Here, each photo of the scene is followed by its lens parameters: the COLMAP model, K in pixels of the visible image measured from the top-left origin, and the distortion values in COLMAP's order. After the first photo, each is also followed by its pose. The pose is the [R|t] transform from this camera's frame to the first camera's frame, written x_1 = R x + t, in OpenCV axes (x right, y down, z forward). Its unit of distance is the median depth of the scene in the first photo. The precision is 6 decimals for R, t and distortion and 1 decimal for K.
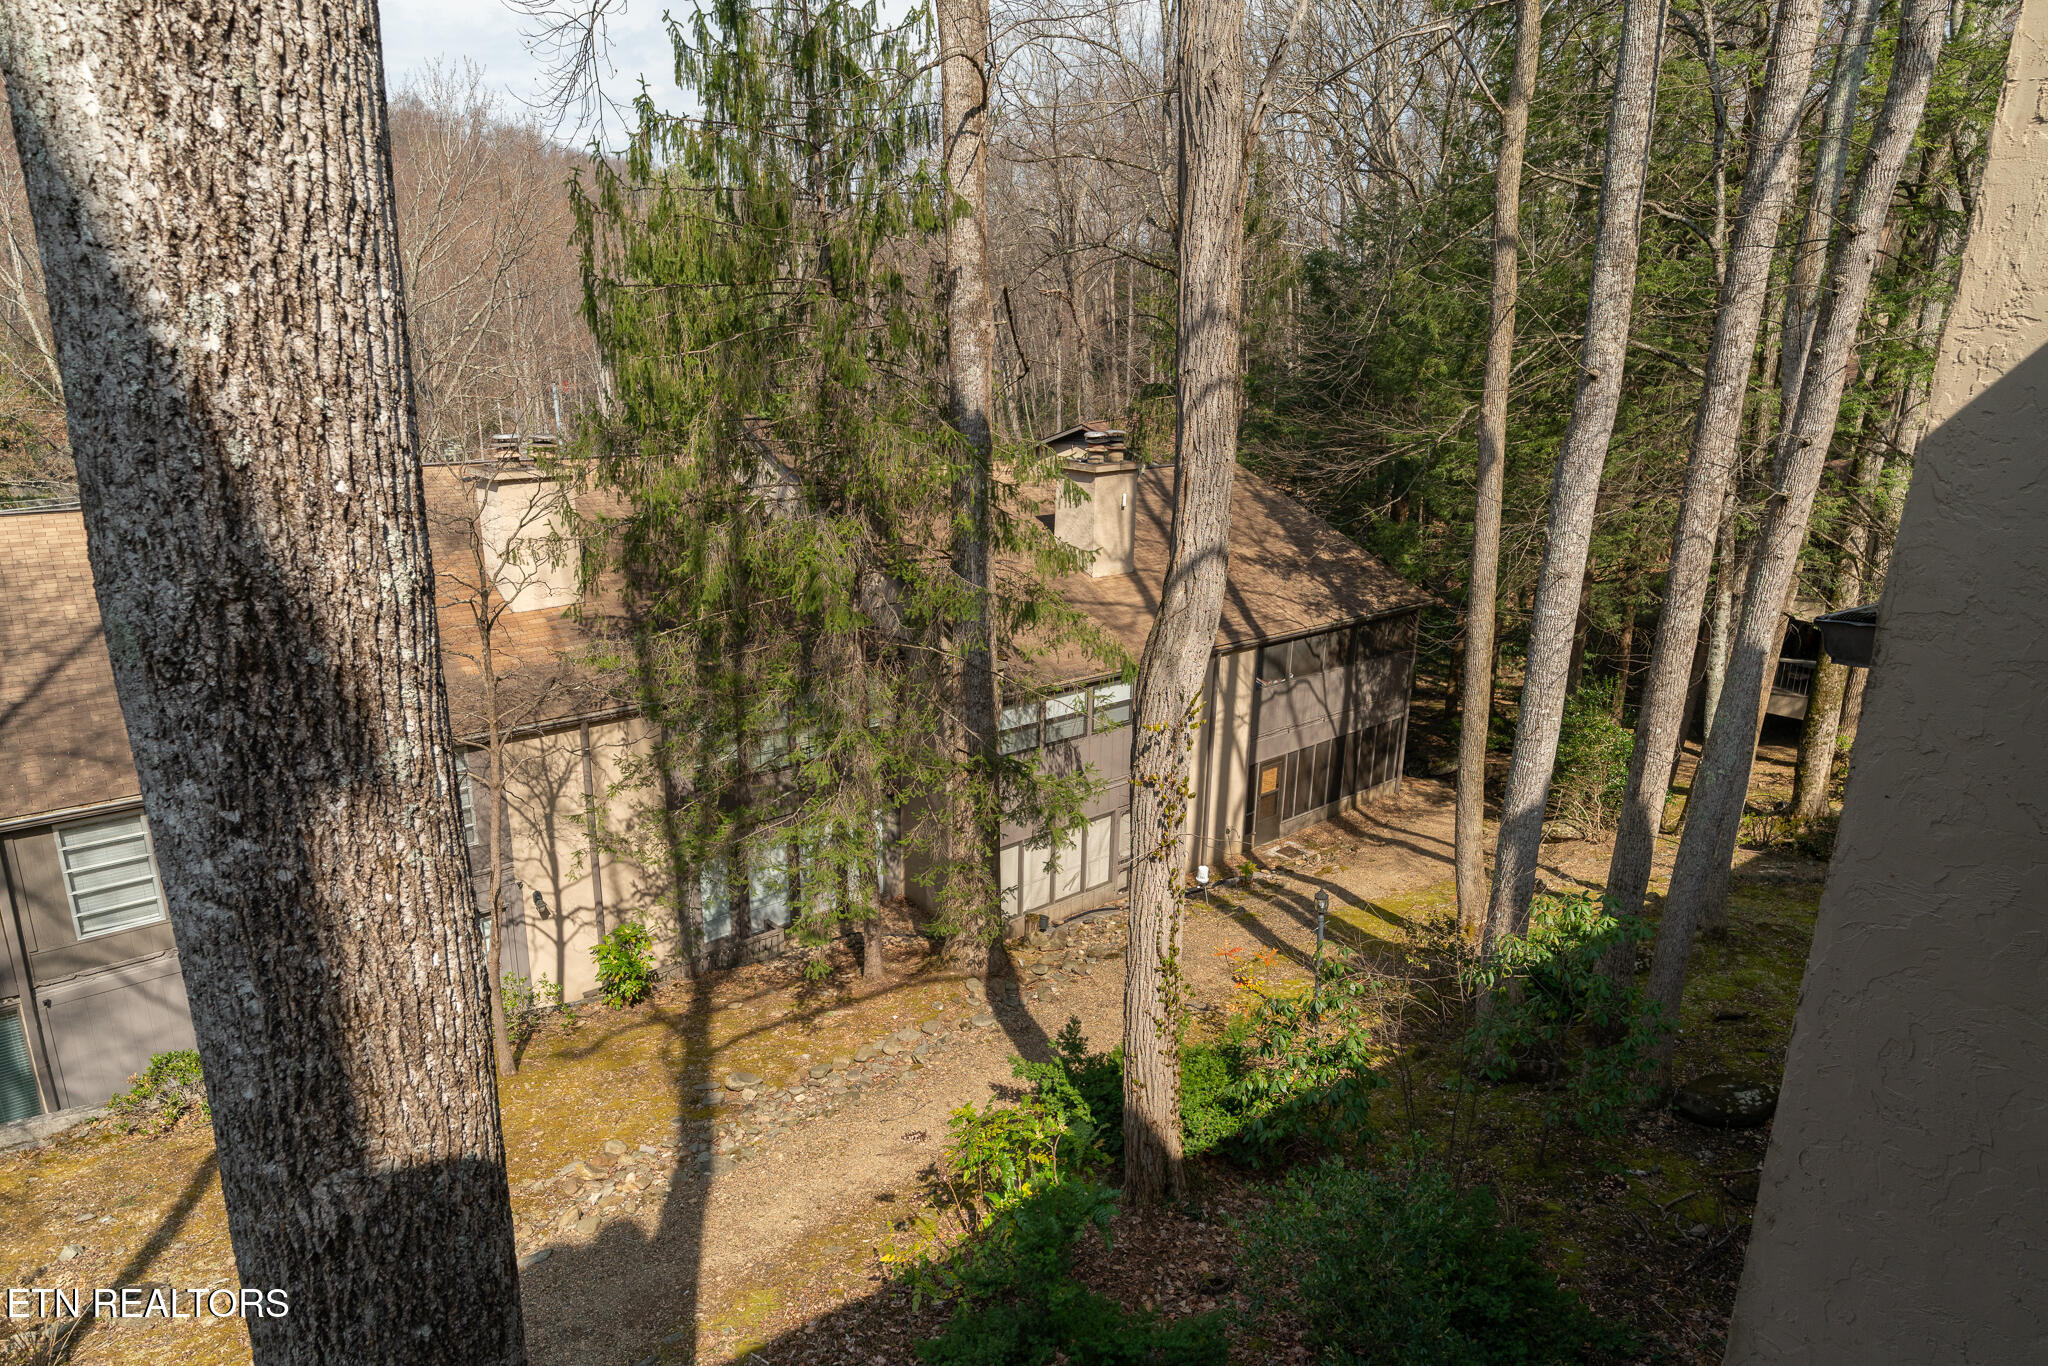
lens RADIAL K [[1223.5, 0, 1024.0], [0, 1223.5, 683.0], [0, 0, 1]] dist [-0.000402, 0.000741]
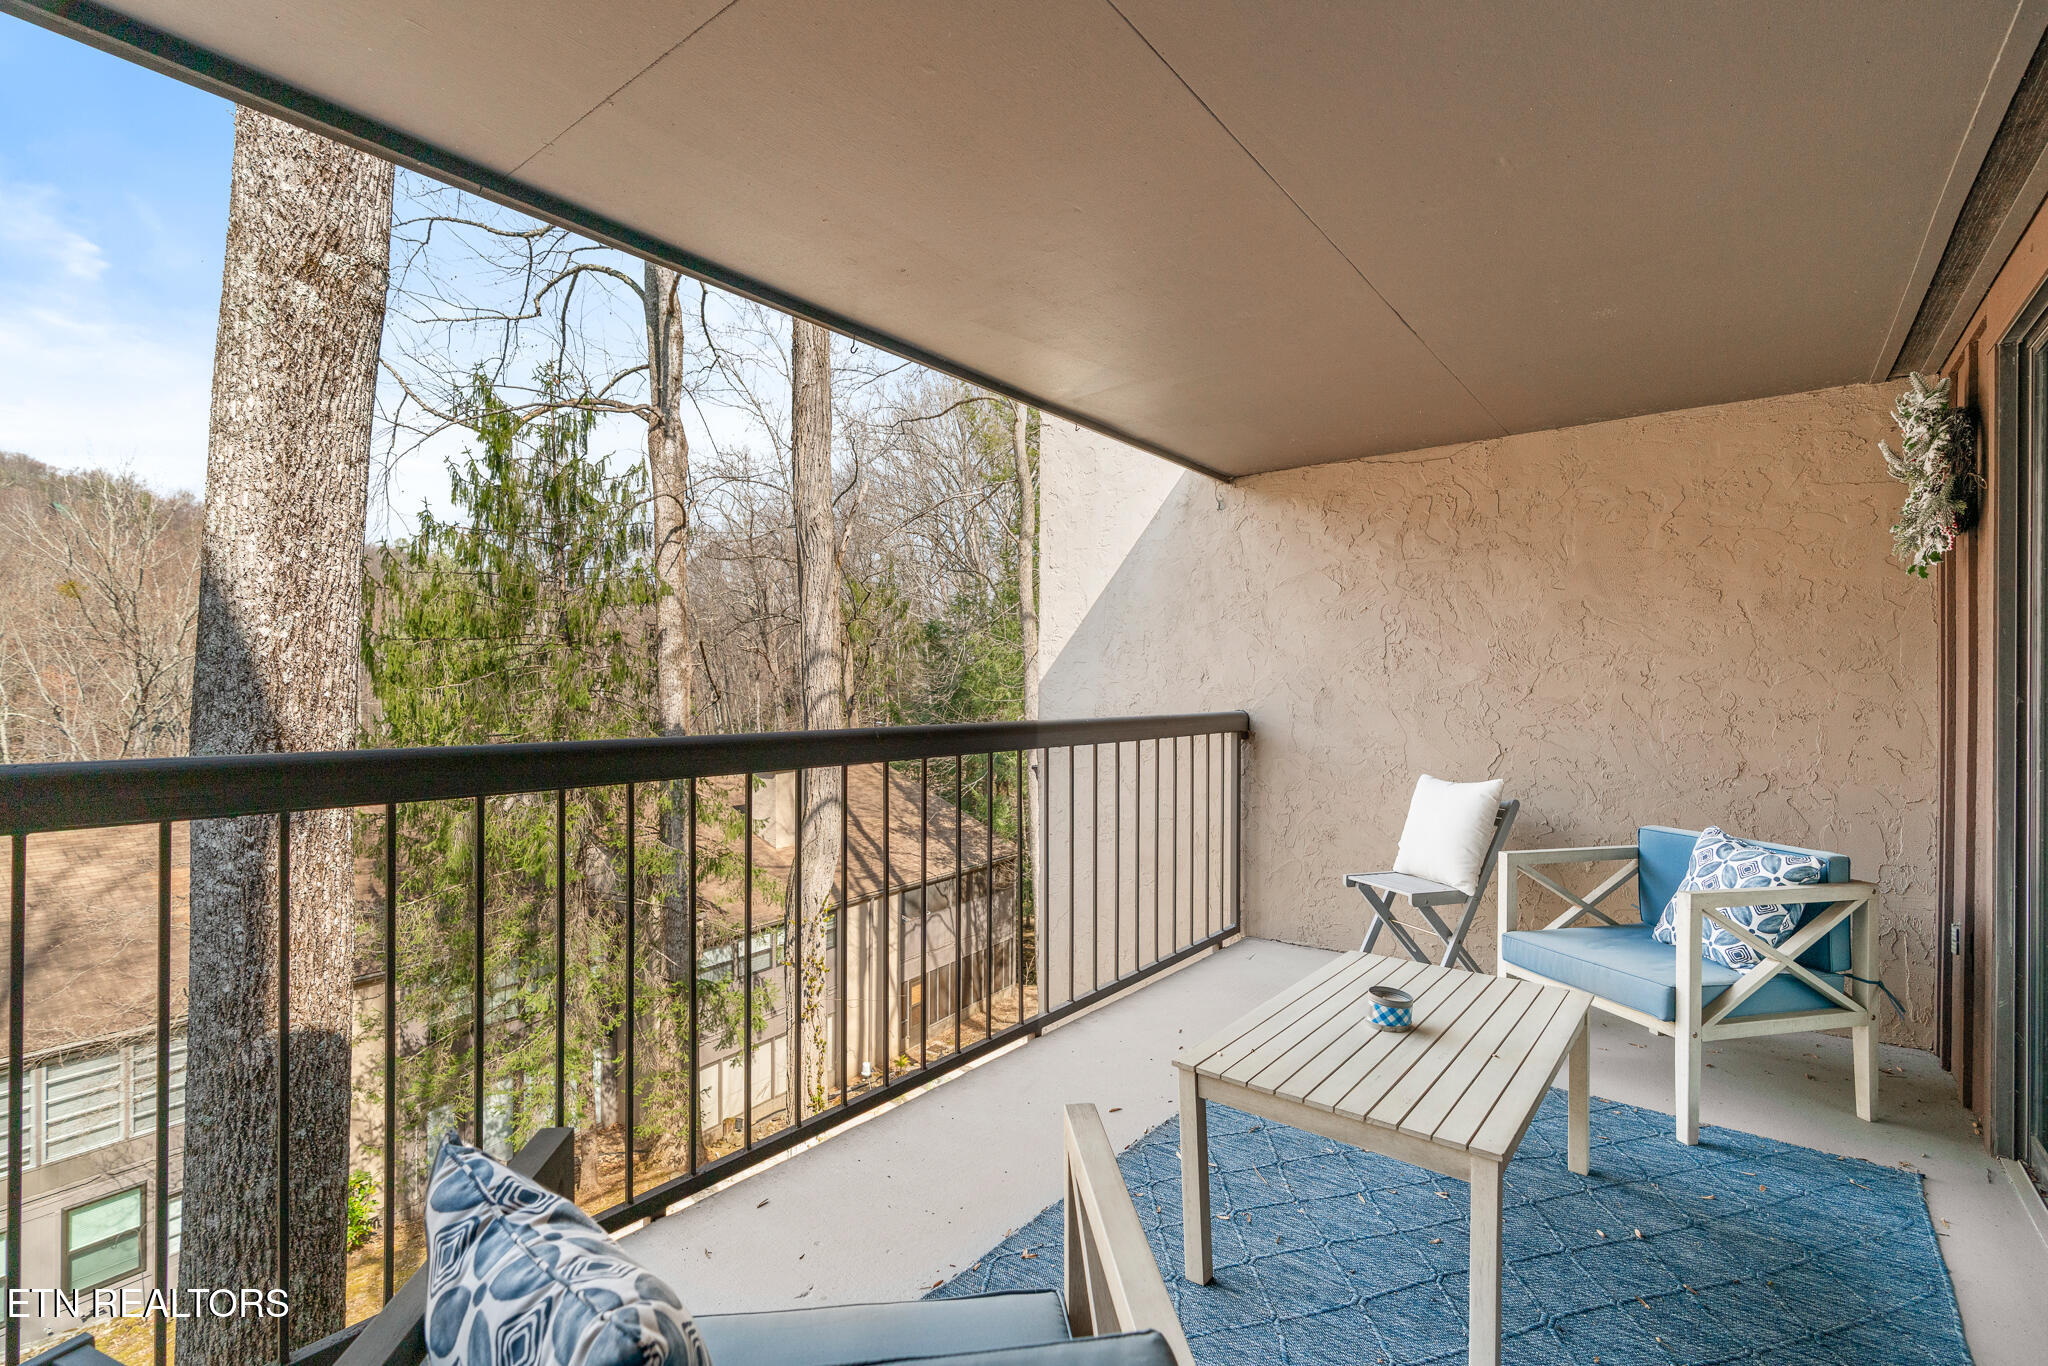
lens RADIAL K [[931.5, 0, 1024.0], [0, 931.5, 683.0], [0, 0, 1]] dist [0.001729, 0.000457]
pose [[0.954221, -0.010662, 0.298911, 0.023135], [0.091108, 0.962235, -0.256522, 0.047362], [-0.284887, 0.272012, 0.919157, -0.123778]]
